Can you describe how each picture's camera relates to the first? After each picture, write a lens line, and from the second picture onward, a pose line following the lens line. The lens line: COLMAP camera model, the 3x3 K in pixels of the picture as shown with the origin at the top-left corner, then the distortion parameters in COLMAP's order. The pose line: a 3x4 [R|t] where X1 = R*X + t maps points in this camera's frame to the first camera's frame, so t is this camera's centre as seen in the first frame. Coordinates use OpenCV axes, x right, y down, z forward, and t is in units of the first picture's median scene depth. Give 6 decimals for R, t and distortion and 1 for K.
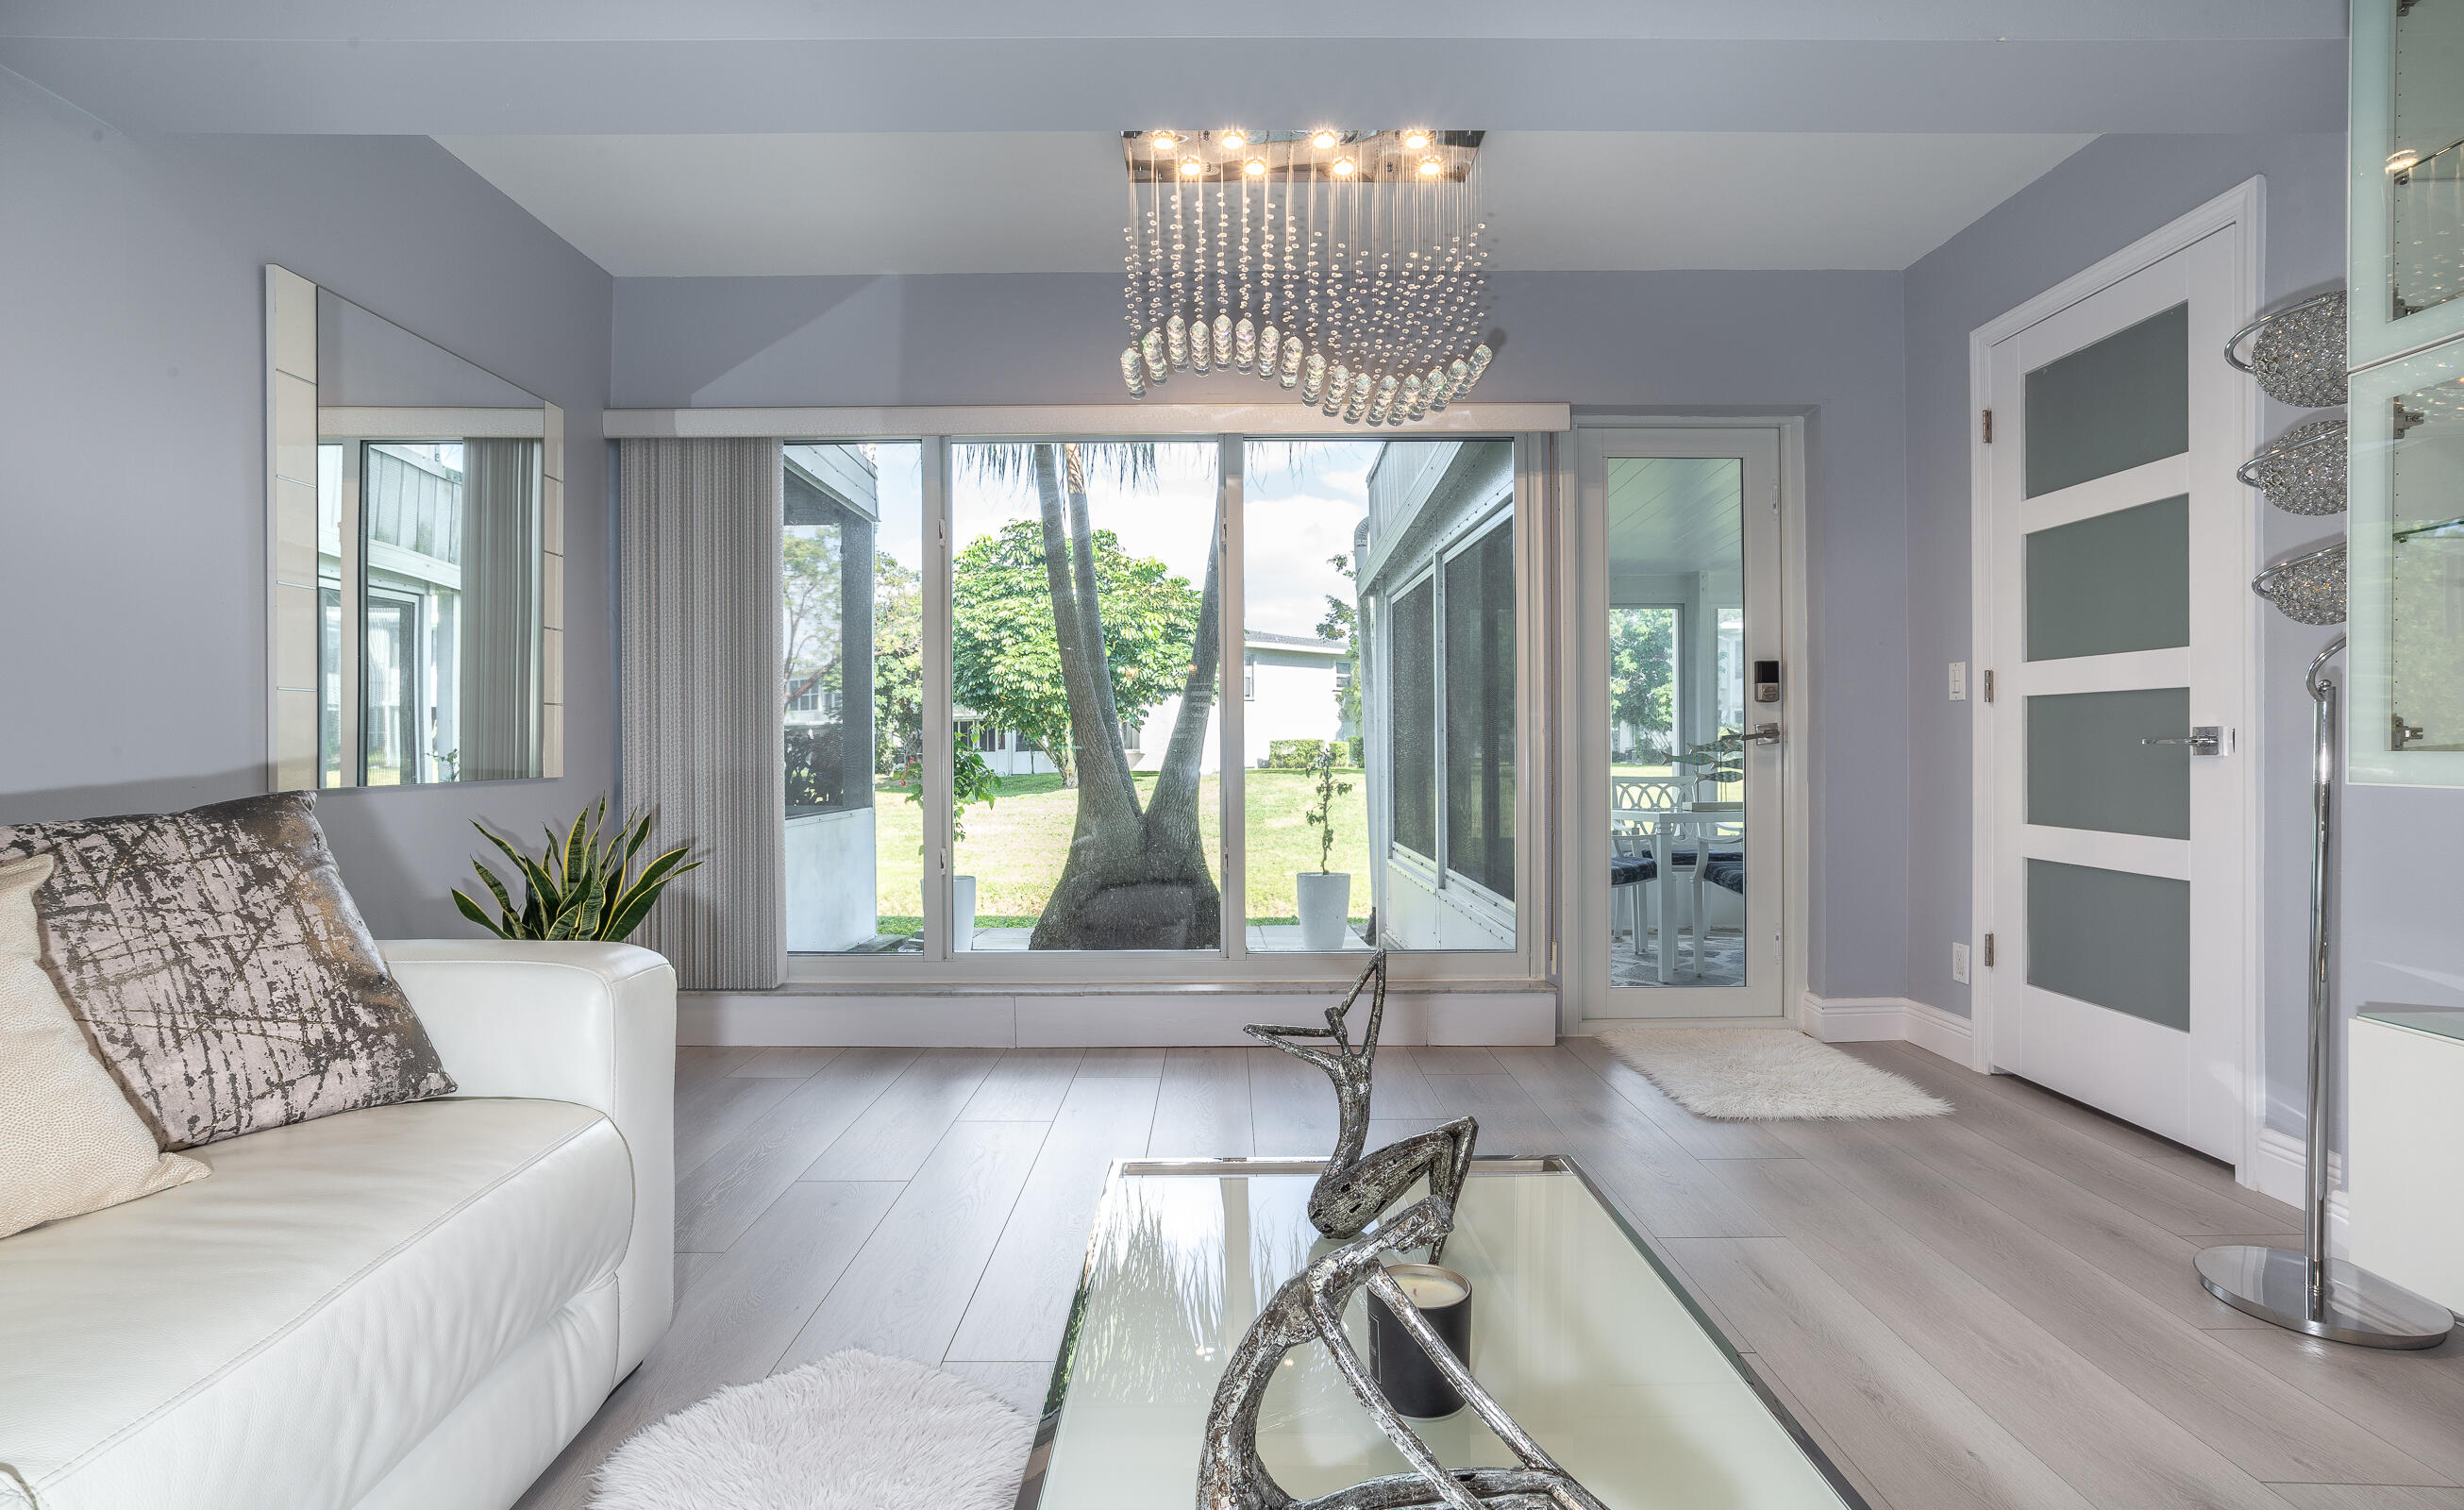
lens RADIAL K [[1233.6, 0, 1239.4], [0, 1233.6, 745.1], [0, 0, 1]] dist [-0.048378, 0.033964]
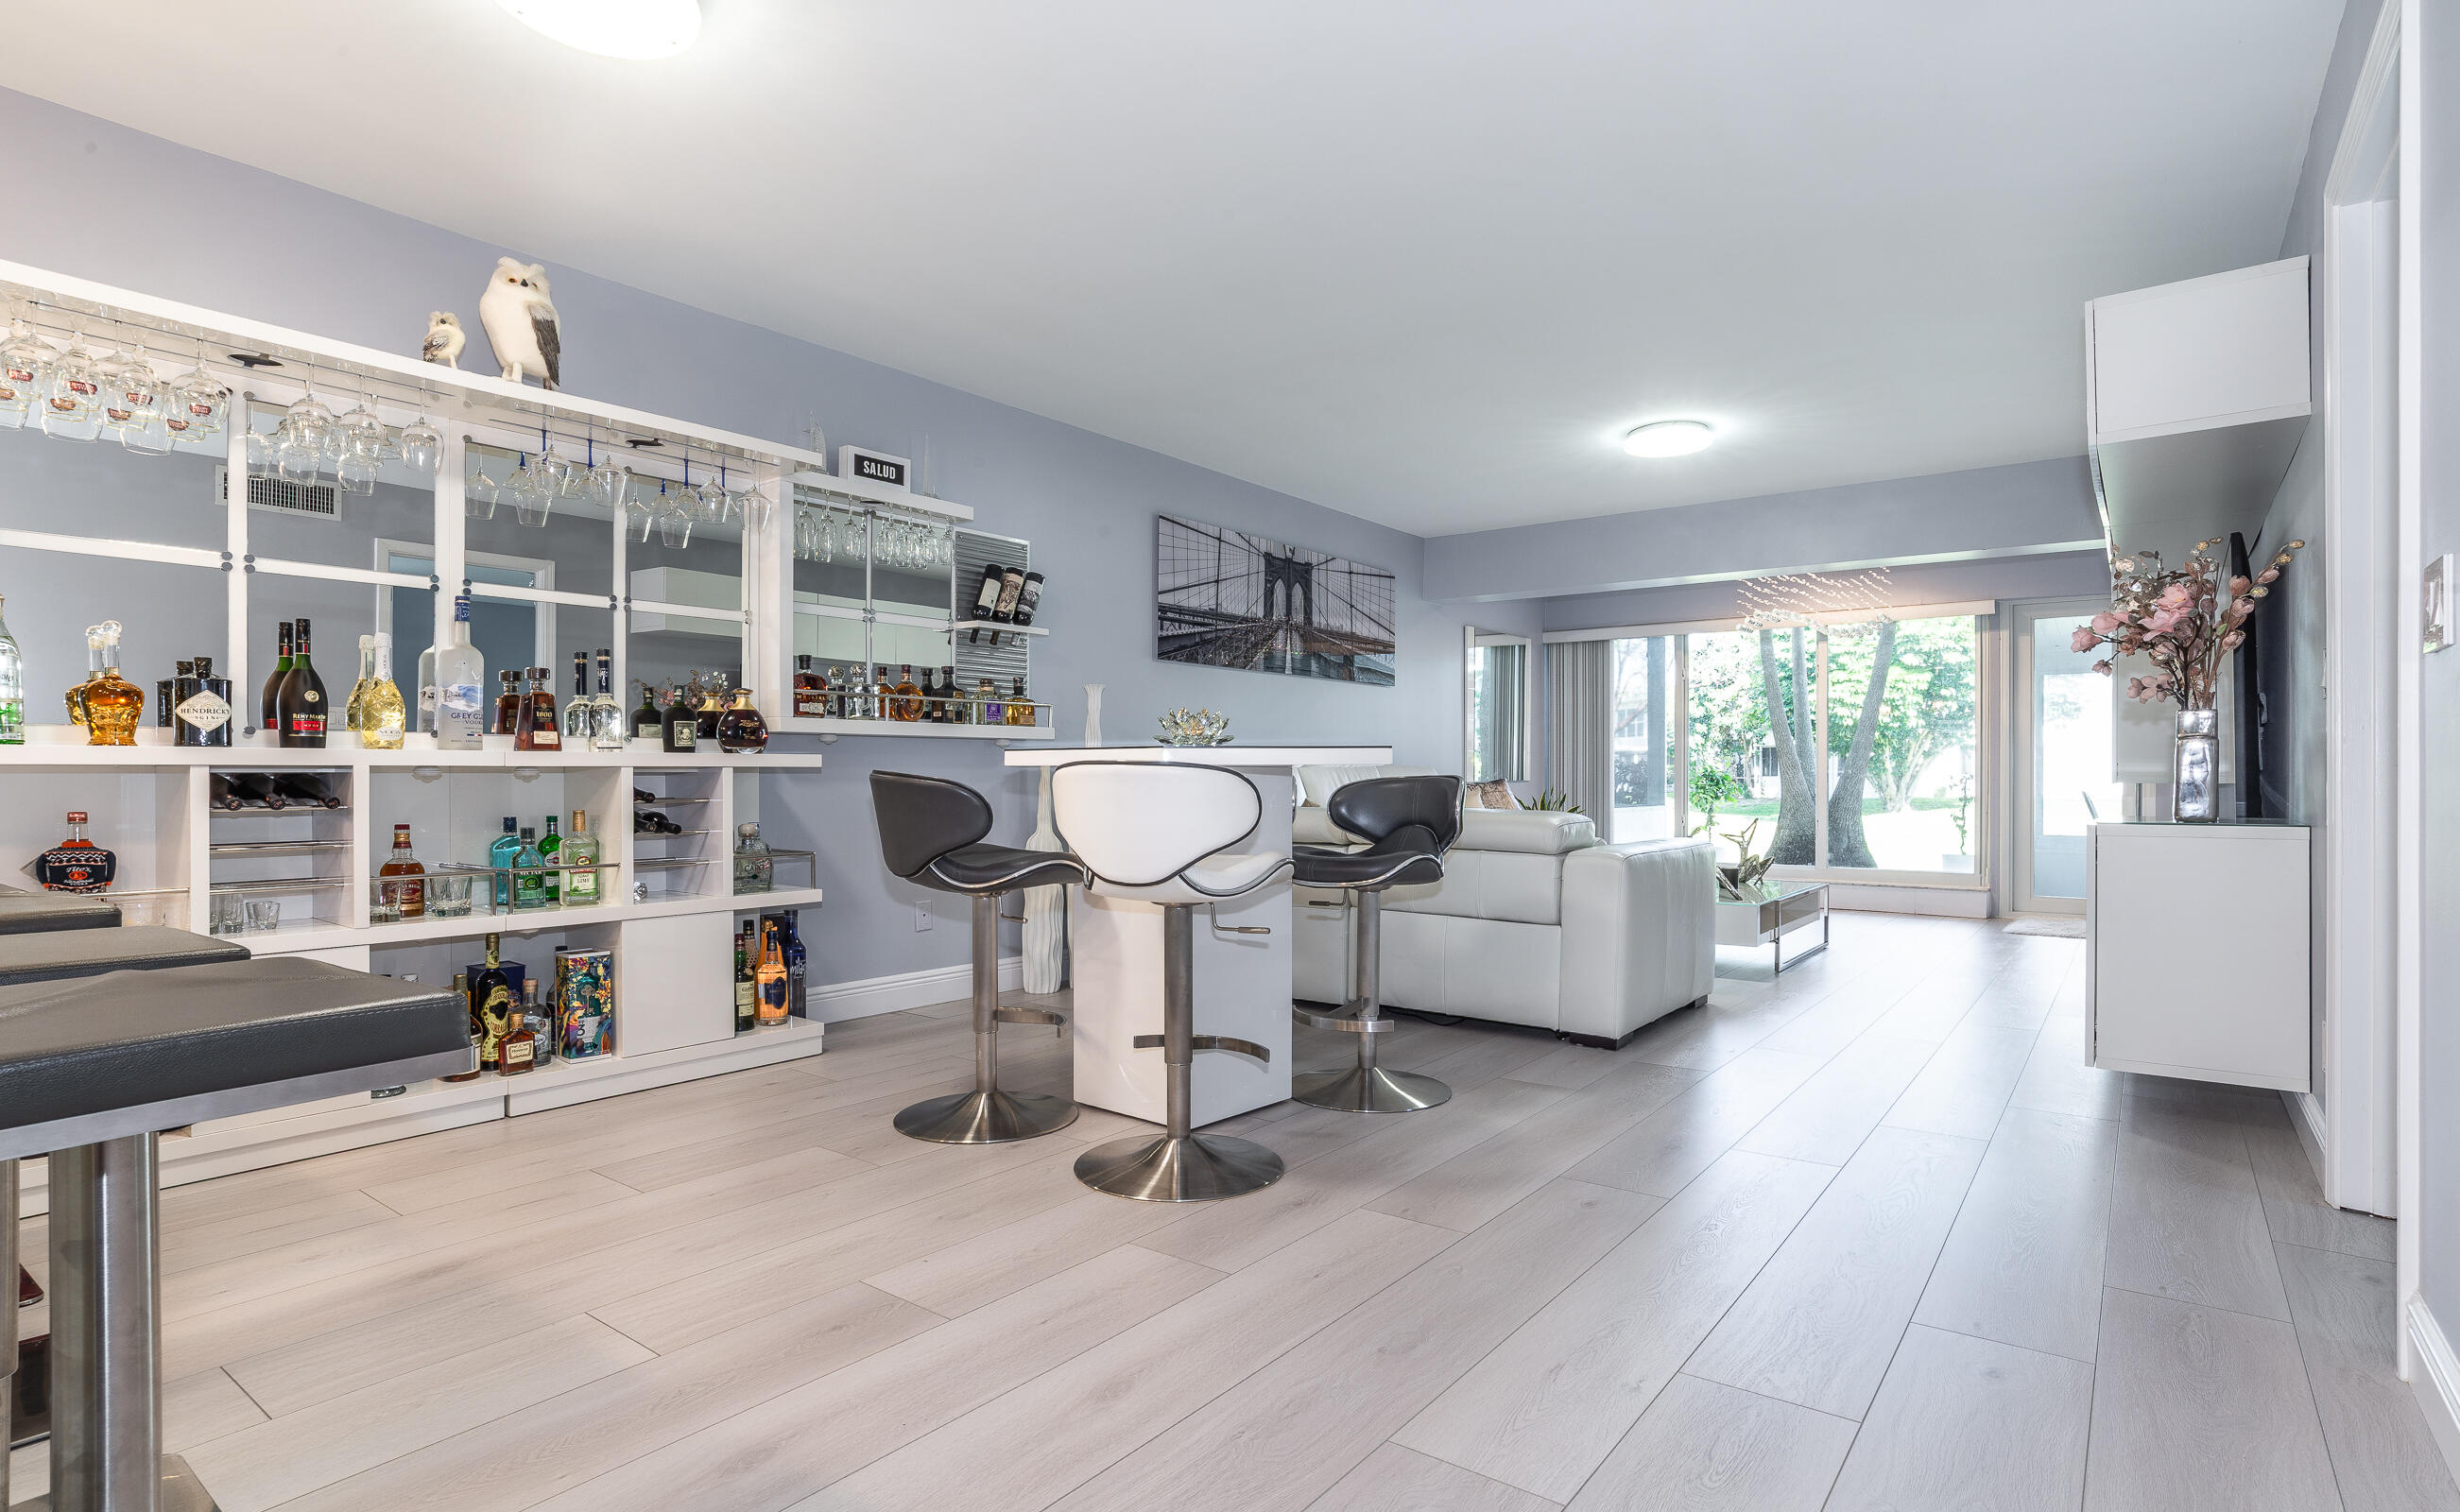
lens RADIAL K [[1253.7, 0, 1227.2], [0, 1253.7, 772.6], [0, 0, 1]] dist [-0.054779, 0.039986]
pose [[0.792940, 0.004132, -0.609285, 0.294106], [-0.002576, 0.999991, 0.003430, 0.000965], [0.609294, -0.001150, 0.792944, -0.800427]]
